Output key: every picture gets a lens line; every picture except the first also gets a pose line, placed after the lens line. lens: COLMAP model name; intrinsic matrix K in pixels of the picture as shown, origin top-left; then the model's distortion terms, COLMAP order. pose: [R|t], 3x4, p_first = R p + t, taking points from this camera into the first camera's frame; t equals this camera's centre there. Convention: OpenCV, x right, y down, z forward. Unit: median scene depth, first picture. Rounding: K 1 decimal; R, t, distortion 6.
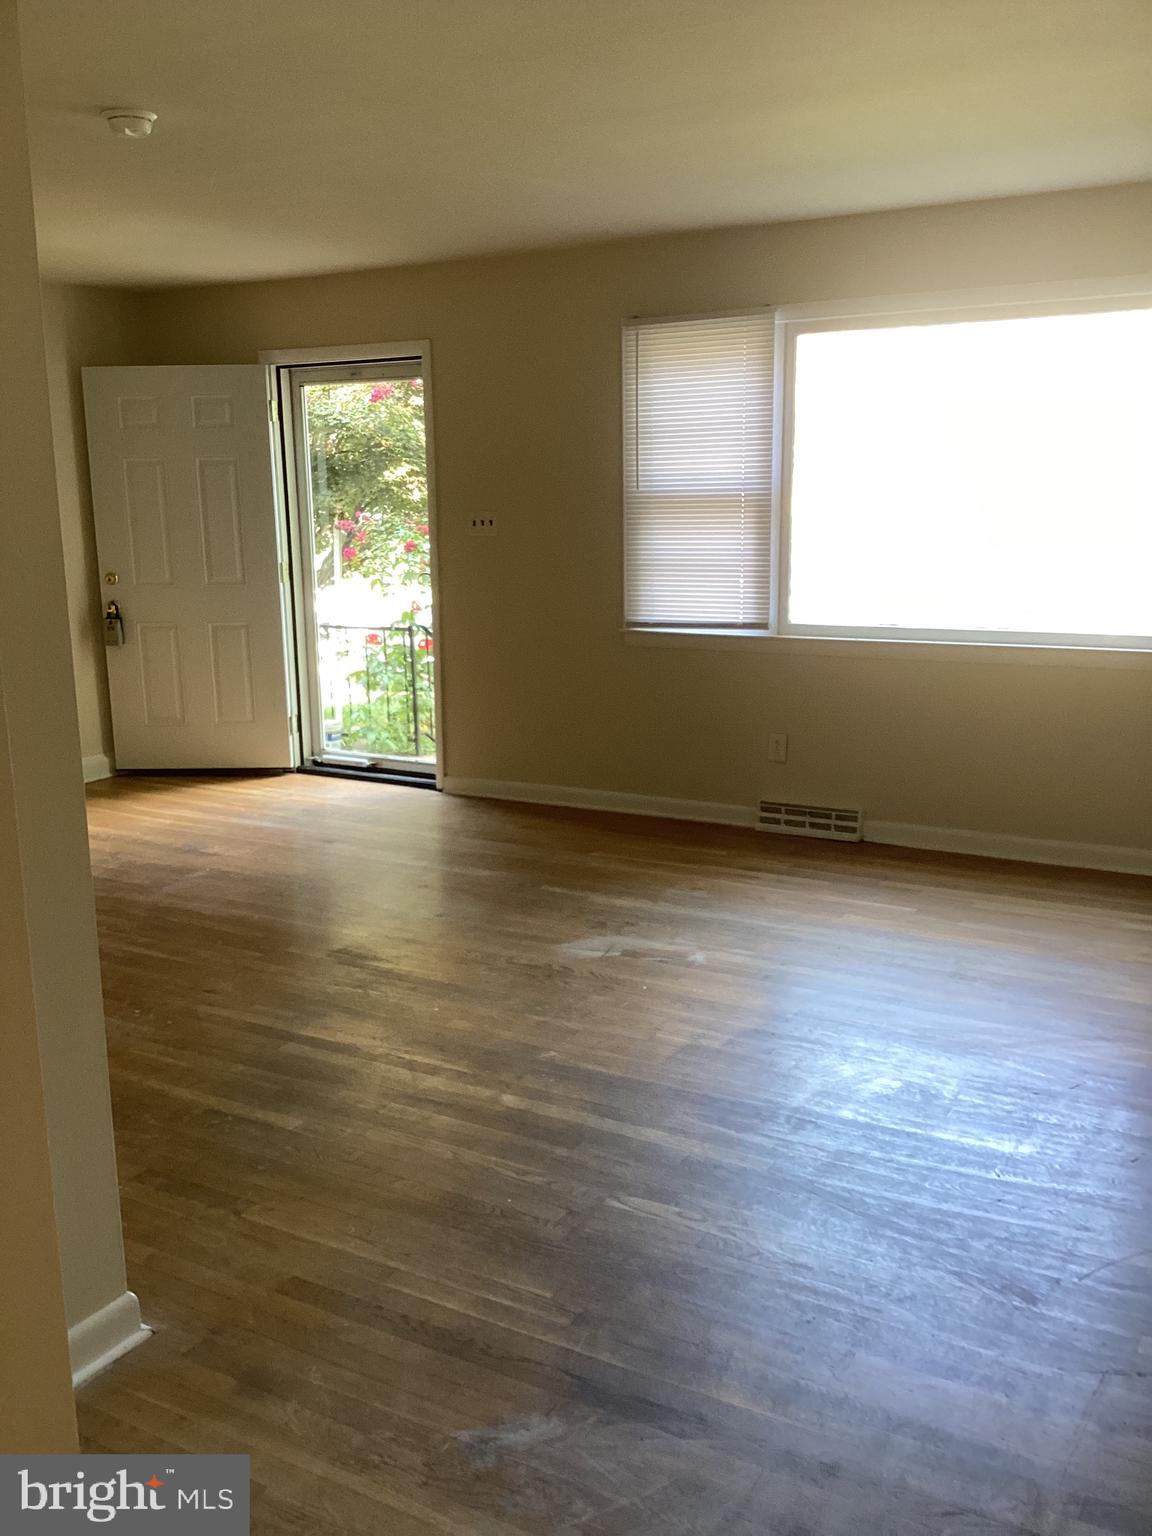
lens RADIAL K [[1385.0, 0, 568.4], [0, 1385.0, 766.2], [0, 0, 1]] dist [0.085076, -0.140384]
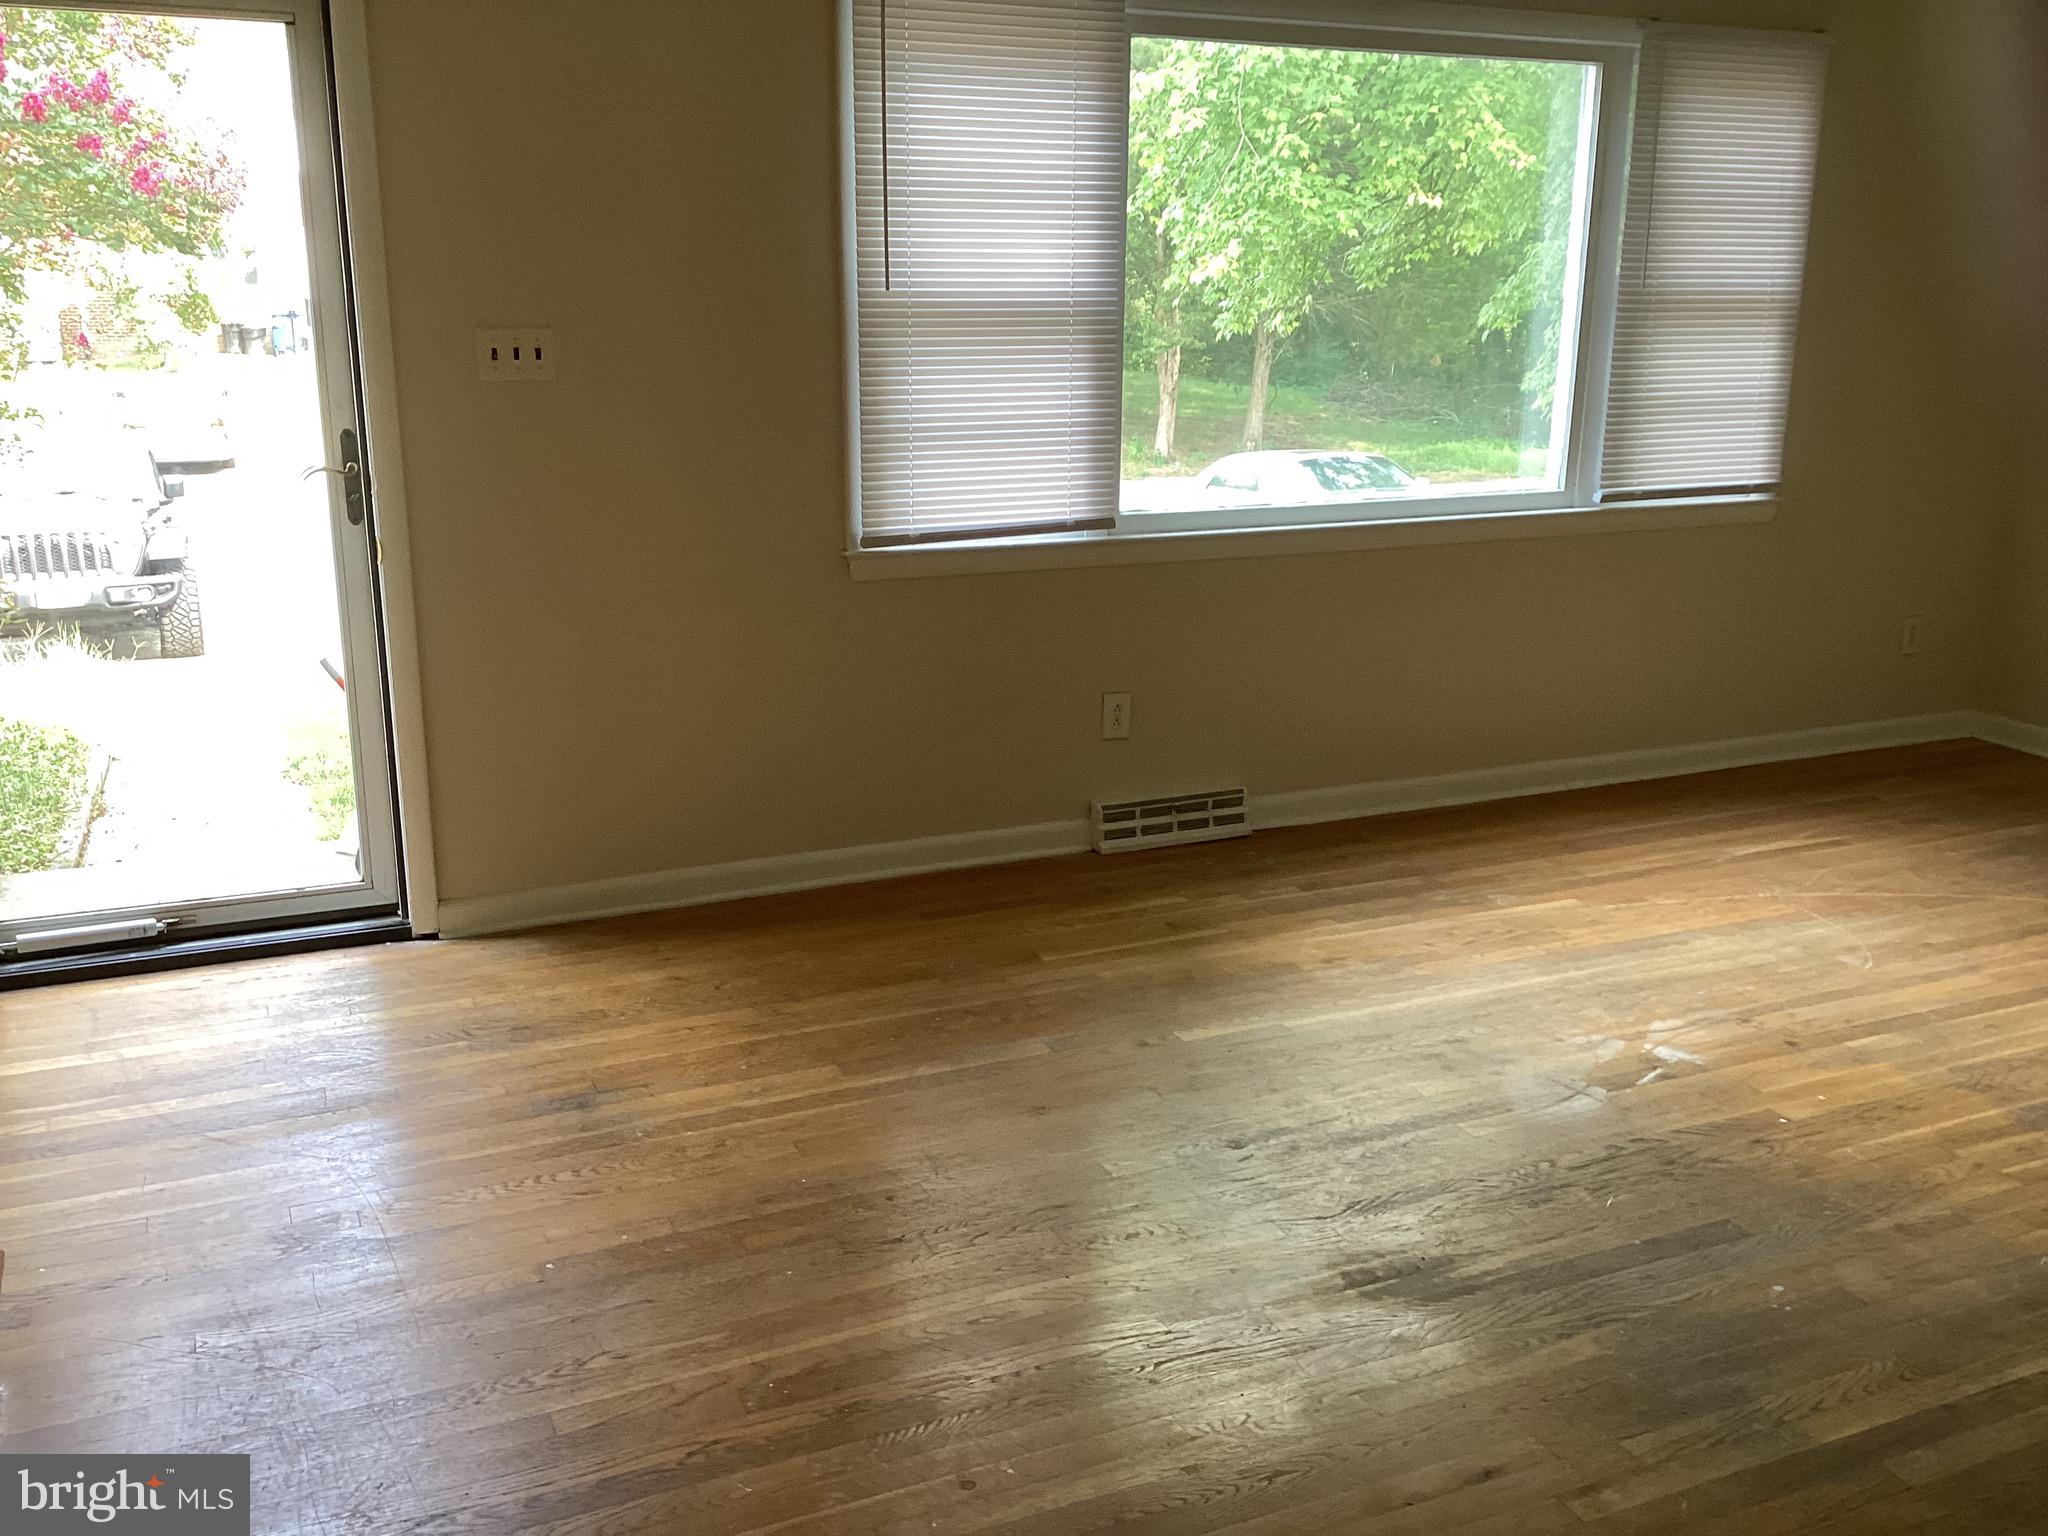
lens RADIAL K [[1846.6, 0, 1017.7], [0, 1846.6, 770.5], [0, 0, 1]] dist [0.085076, -0.140384]
pose [[0.572679, -0.192005, 0.796977, -0.545918], [0.144089, 0.980625, 0.132712, -0.107087], [-0.807017, 0.038834, 0.589249, 0.554578]]
